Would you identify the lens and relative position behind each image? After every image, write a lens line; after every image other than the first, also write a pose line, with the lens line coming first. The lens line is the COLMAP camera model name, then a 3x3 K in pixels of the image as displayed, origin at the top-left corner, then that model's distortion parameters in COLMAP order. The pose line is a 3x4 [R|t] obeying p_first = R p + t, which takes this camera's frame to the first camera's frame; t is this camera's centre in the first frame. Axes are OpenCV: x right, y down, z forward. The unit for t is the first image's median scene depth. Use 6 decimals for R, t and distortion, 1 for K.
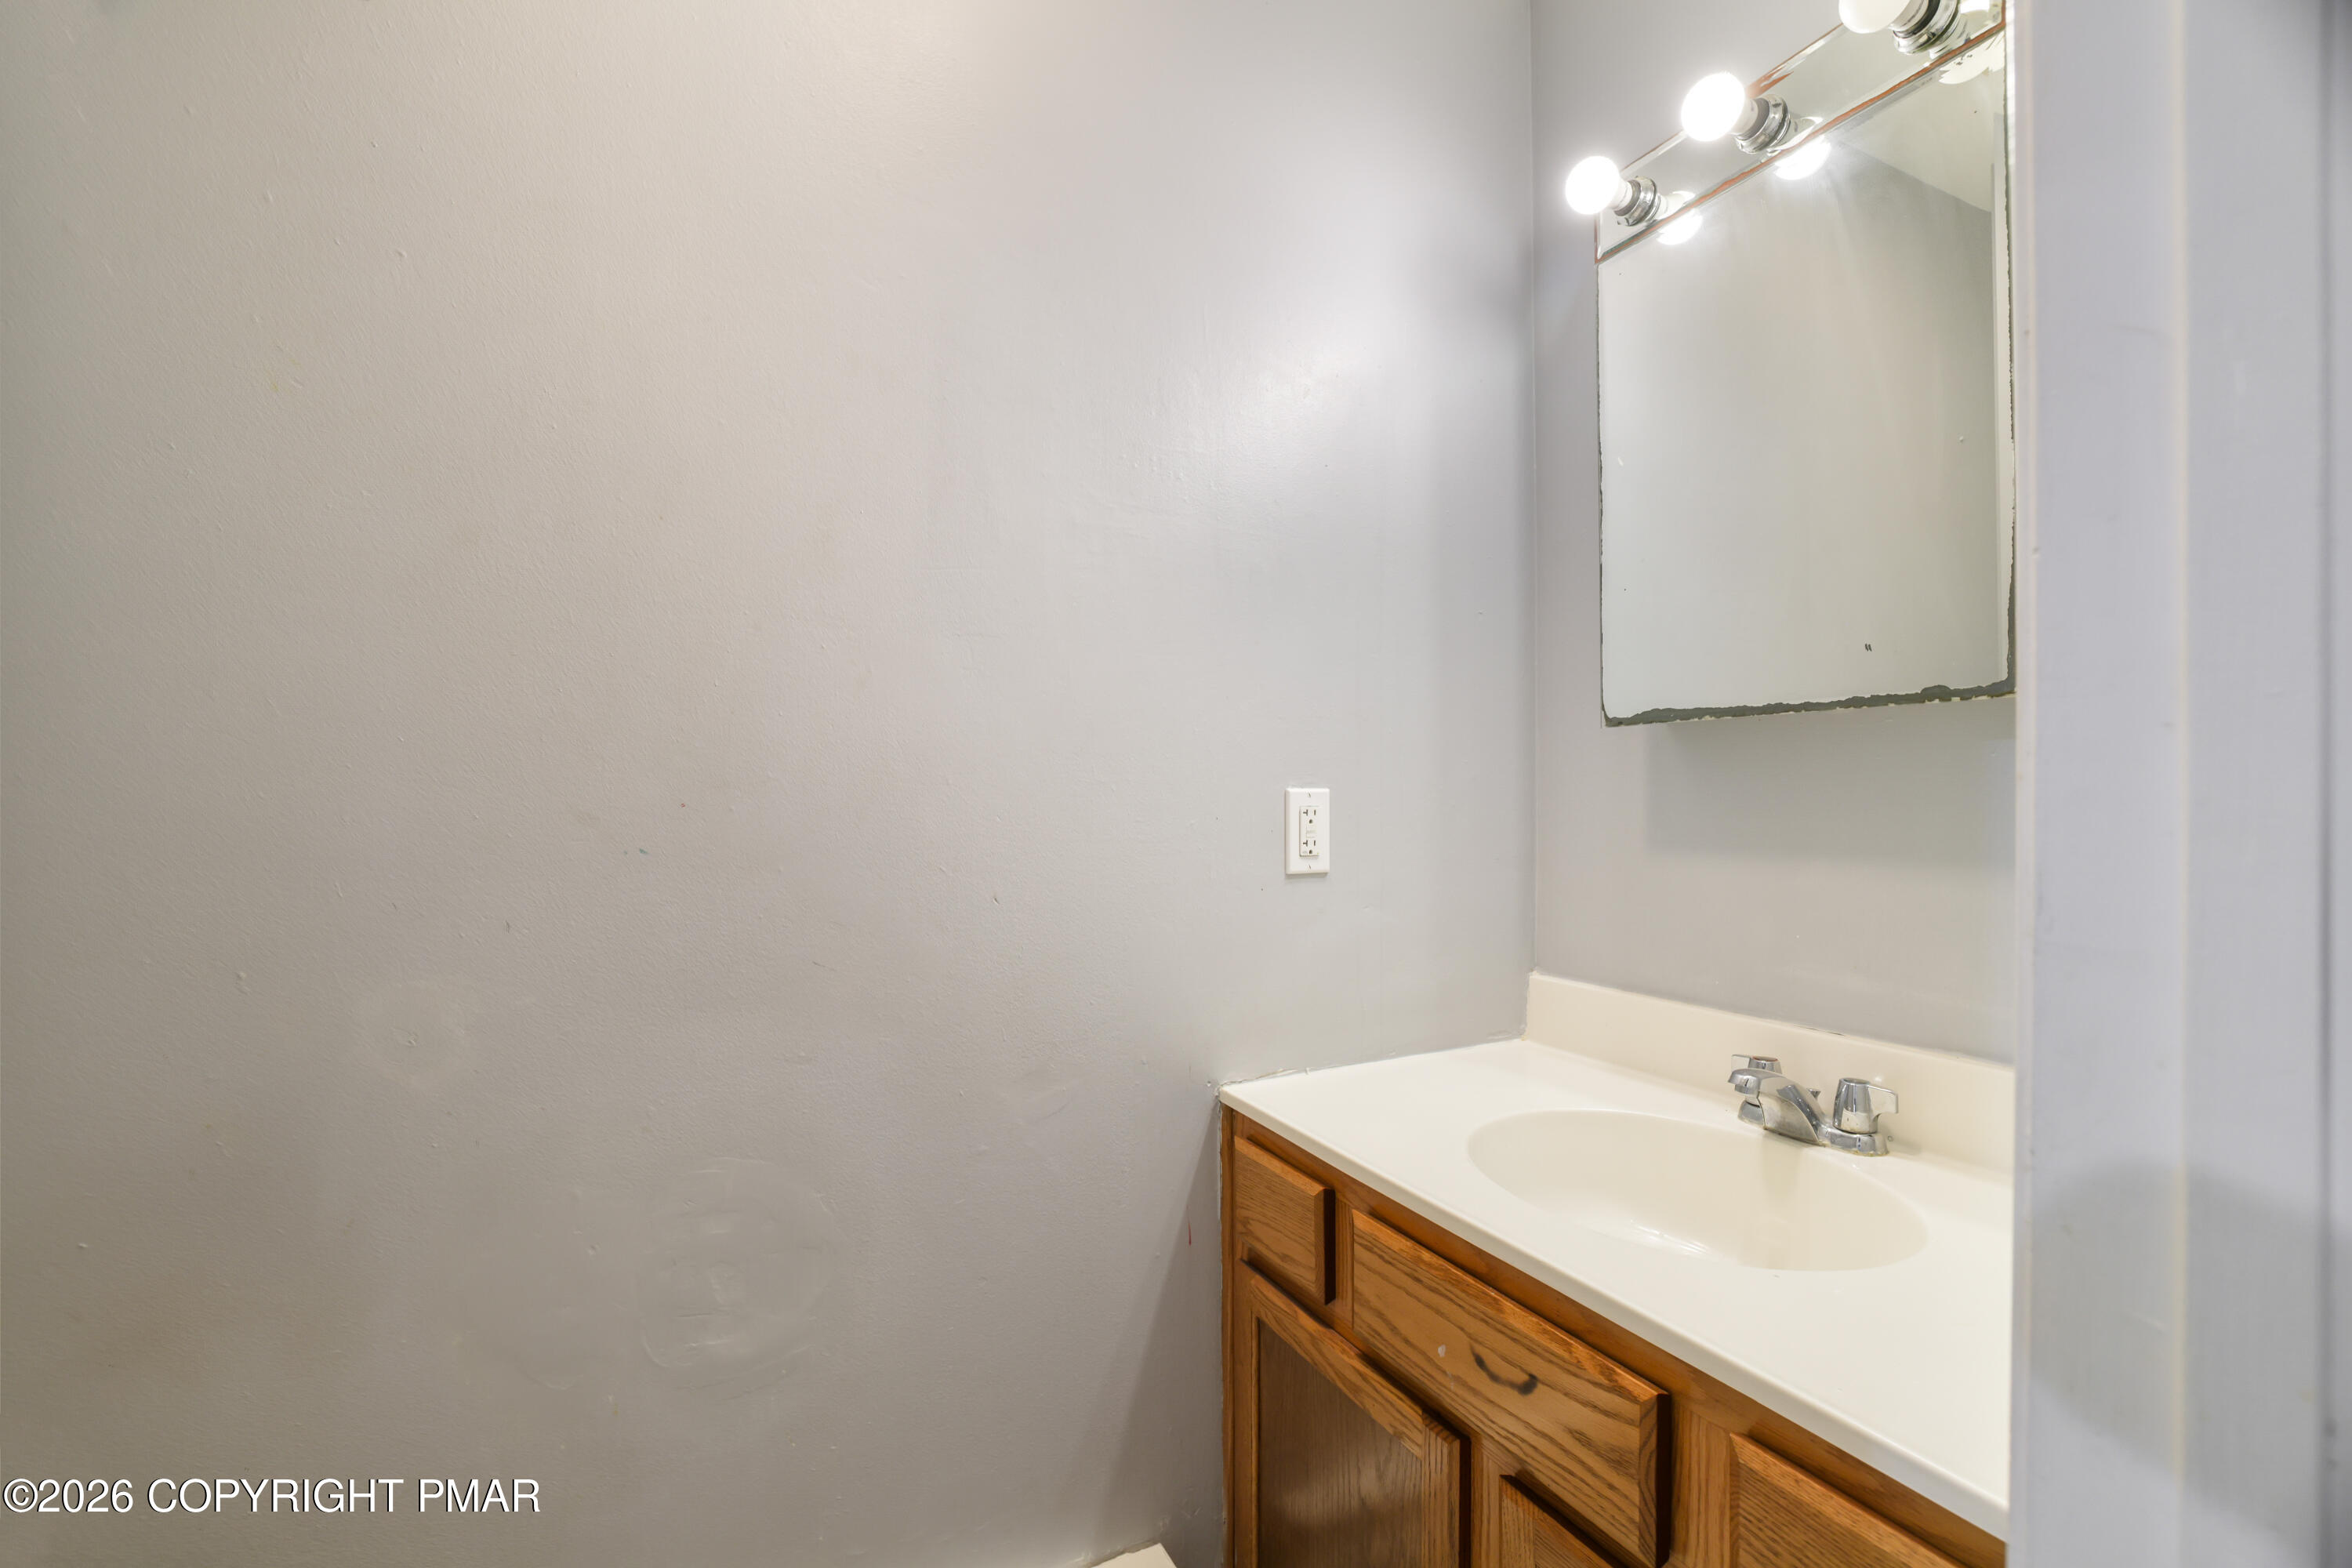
lens RADIAL K [[1007.4, 0, 1163.6], [0, 1007.4, 791.3], [0, 0, 1]] dist [-0.057399, 0.024705]
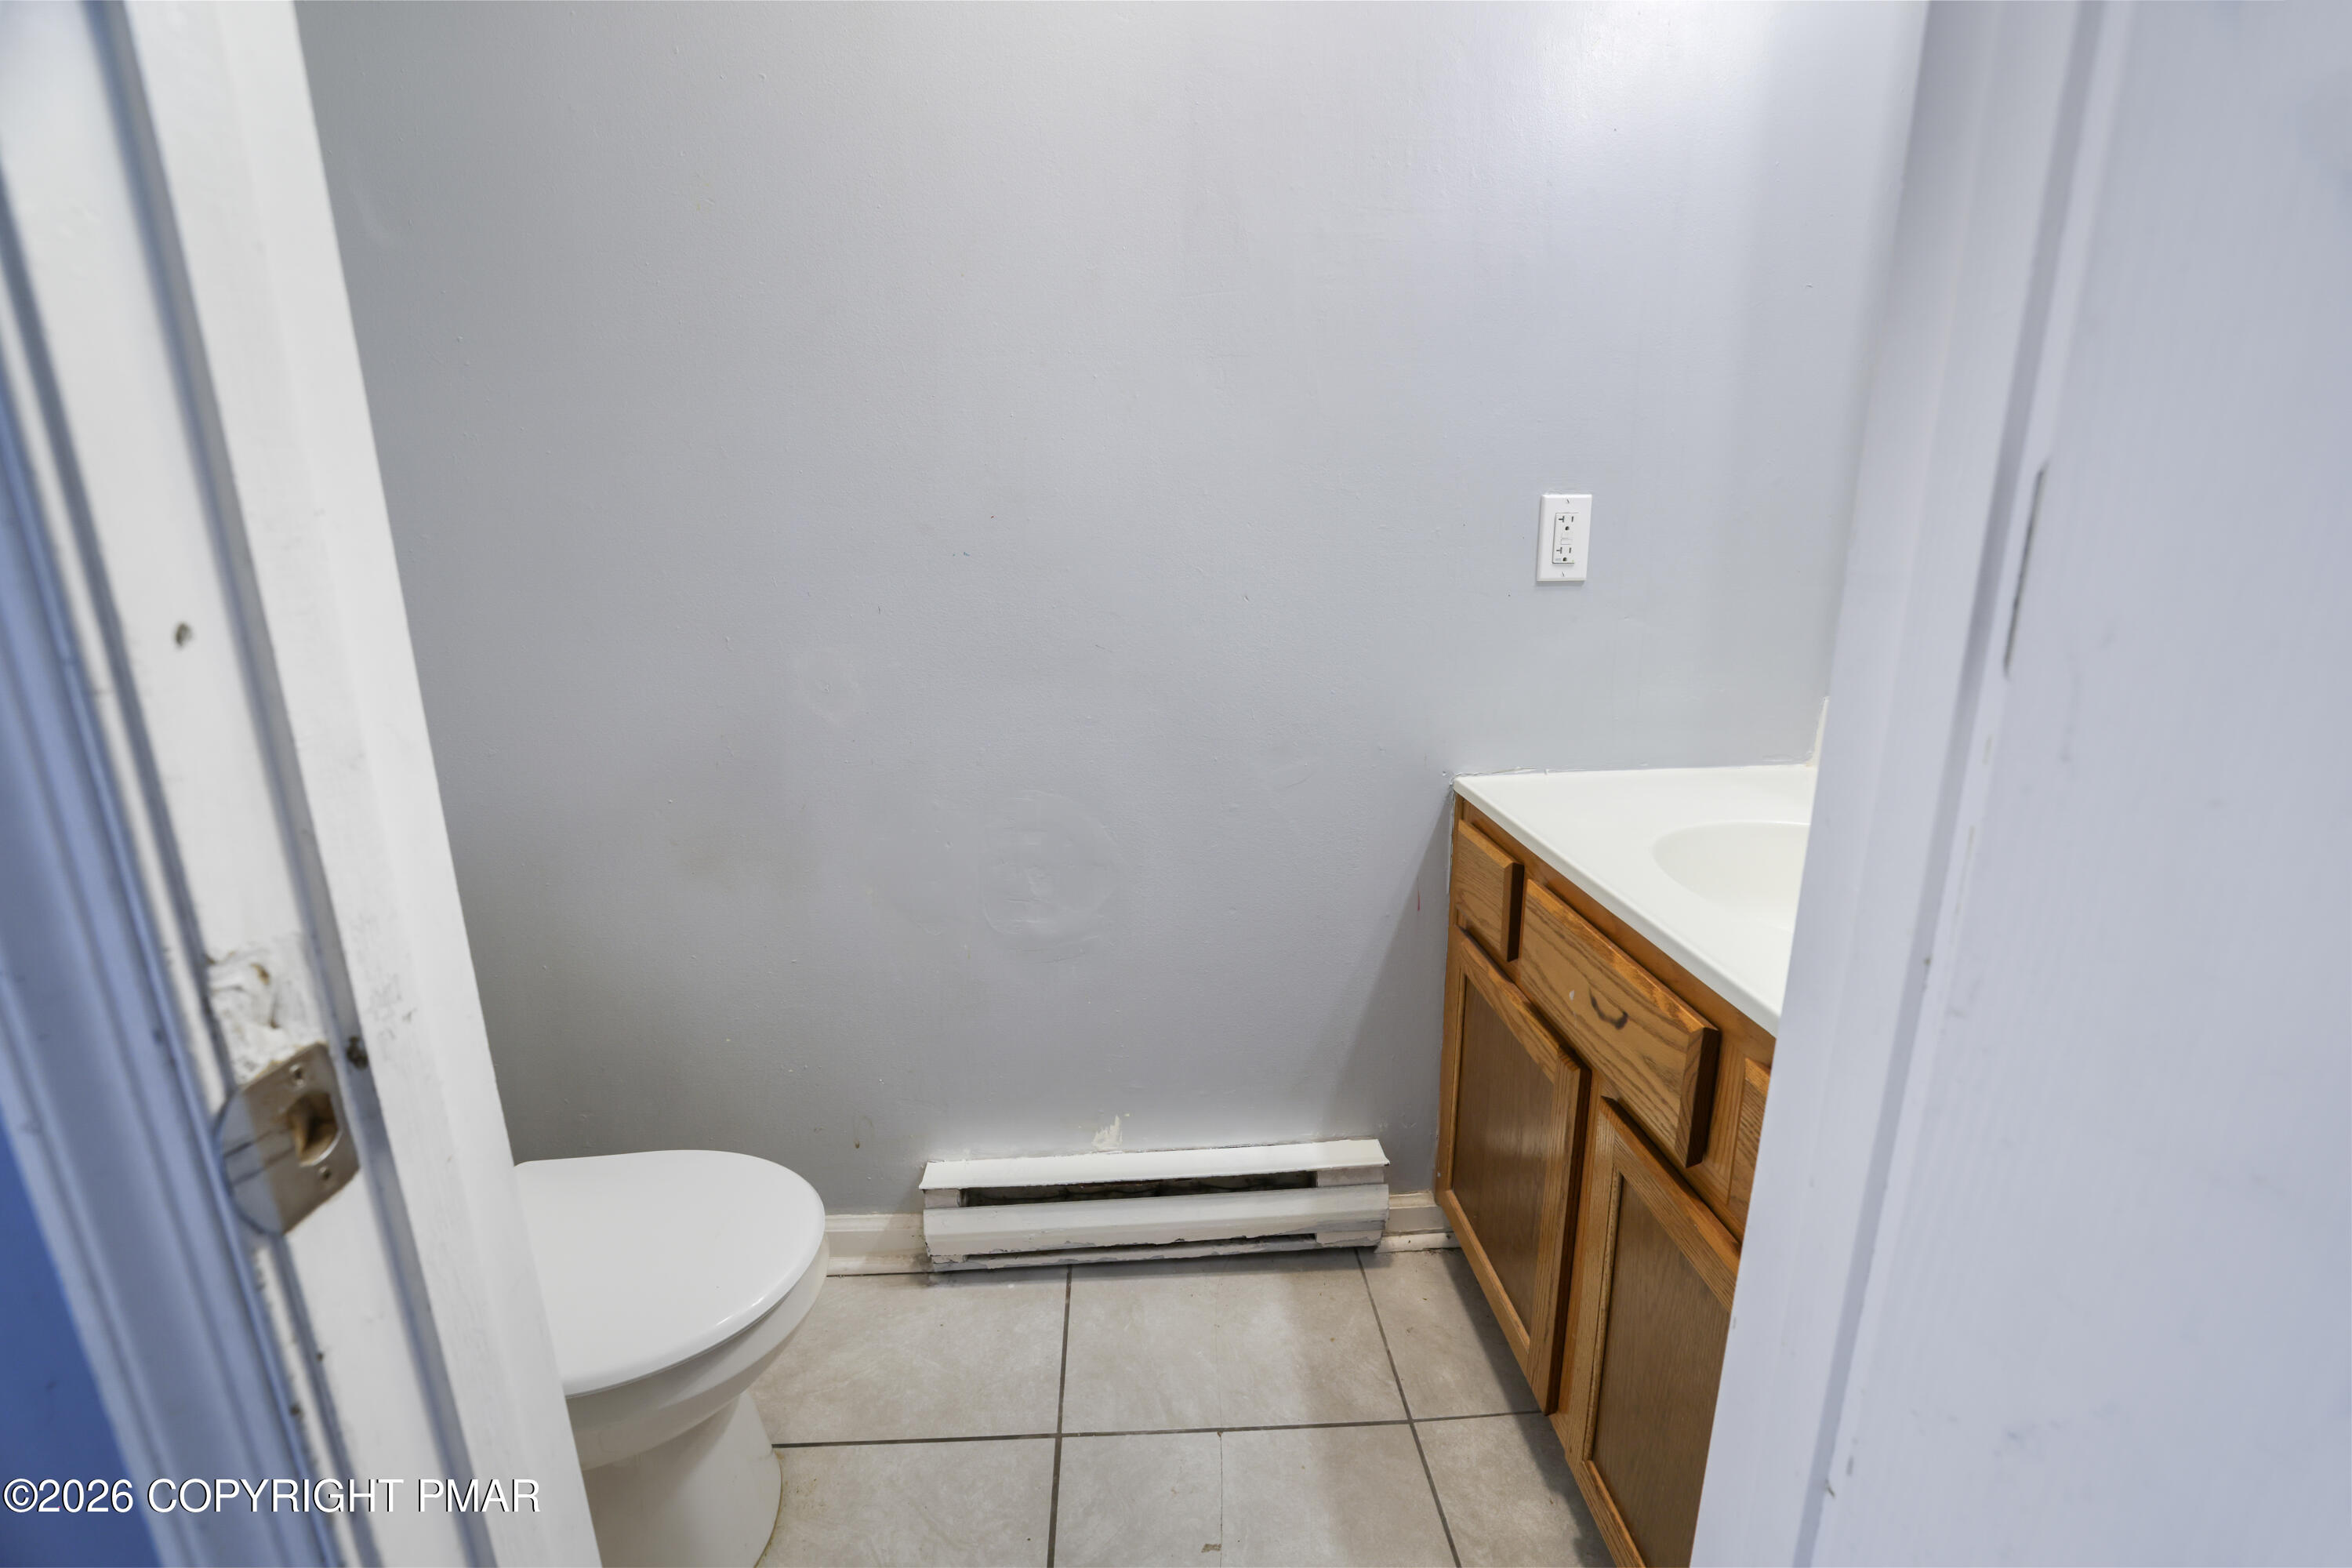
lens RADIAL K [[1007.4, 0, 1163.6], [0, 1007.4, 791.3], [0, 0, 1]] dist [-0.057399, 0.024705]
pose [[0.919085, 0.081632, -0.385512, 0.242892], [0.018282, 0.968421, 0.248648, 0.040205], [0.393635, -0.235577, 0.888569, -0.133334]]
